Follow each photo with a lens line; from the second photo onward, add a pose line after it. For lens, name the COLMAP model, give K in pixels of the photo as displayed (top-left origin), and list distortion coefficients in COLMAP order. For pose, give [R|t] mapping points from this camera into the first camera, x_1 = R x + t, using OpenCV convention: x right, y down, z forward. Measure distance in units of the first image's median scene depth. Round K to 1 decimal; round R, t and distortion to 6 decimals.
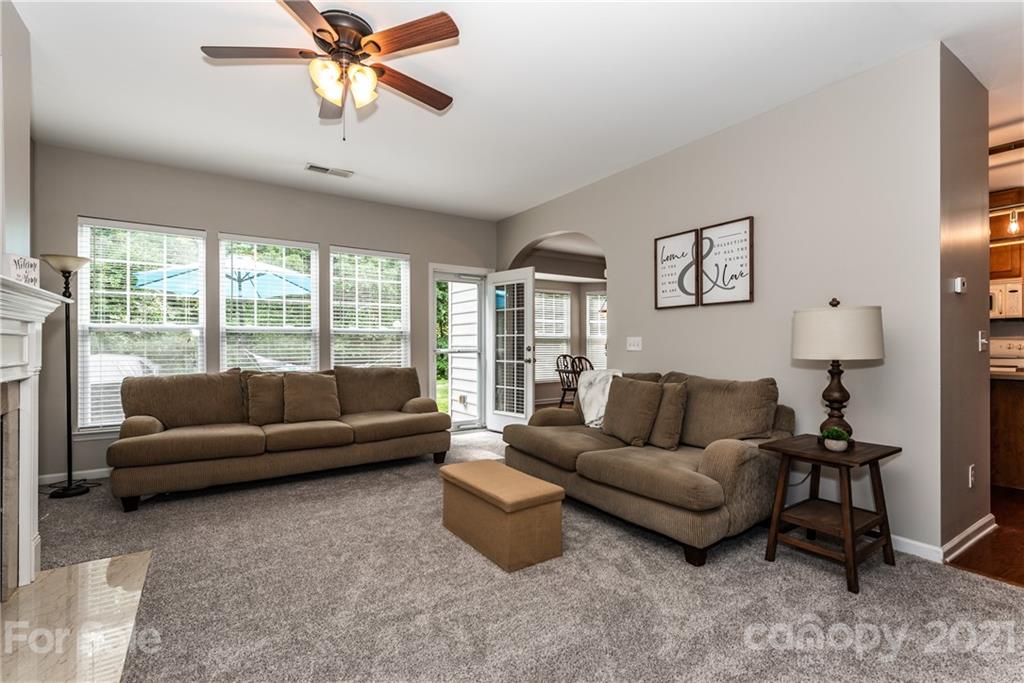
lens RADIAL K [[463.2, 0, 512.0], [0, 463.2, 341.5], [0, 0, 1]] dist [0.001833, -0.000333]
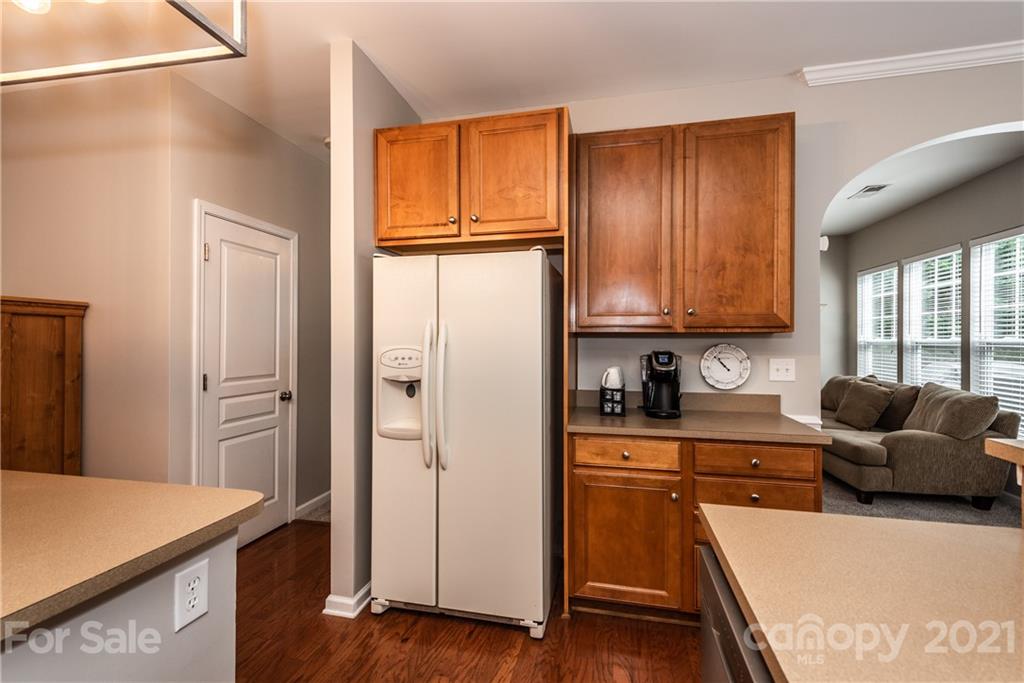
lens RADIAL K [[455.6, 0, 512.0], [0, 455.6, 341.5], [0, 0, 1]] dist [0.016084, -0.000187]
pose [[-0.728988, -0.006863, -0.684492, 0.797883], [0.000525, 0.999944, -0.010585, -0.017557], [0.684526, -0.008076, -0.728944, 1.063109]]
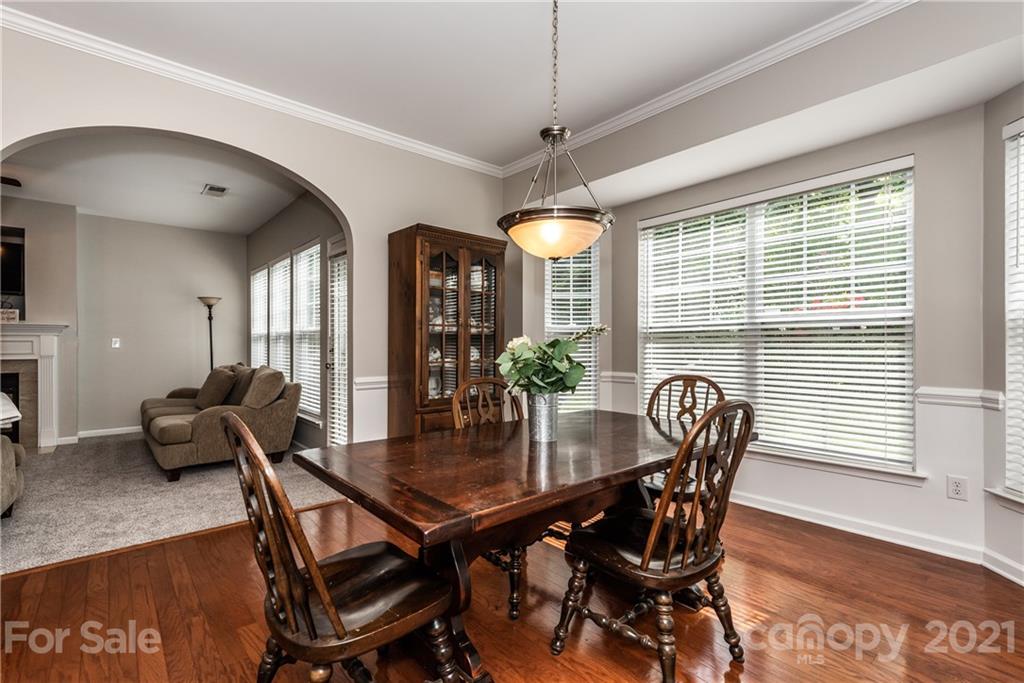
lens RADIAL K [[460.3, 0, 508.6], [0, 460.3, 341.9], [0, 0, 1]] dist [0.003659, 0.000203]
pose [[0.112561, -0.003352, -0.993639, 0.715495], [0.011187, 0.999935, -0.002106, 0.007592], [0.993582, -0.010879, 0.112591, 1.380775]]
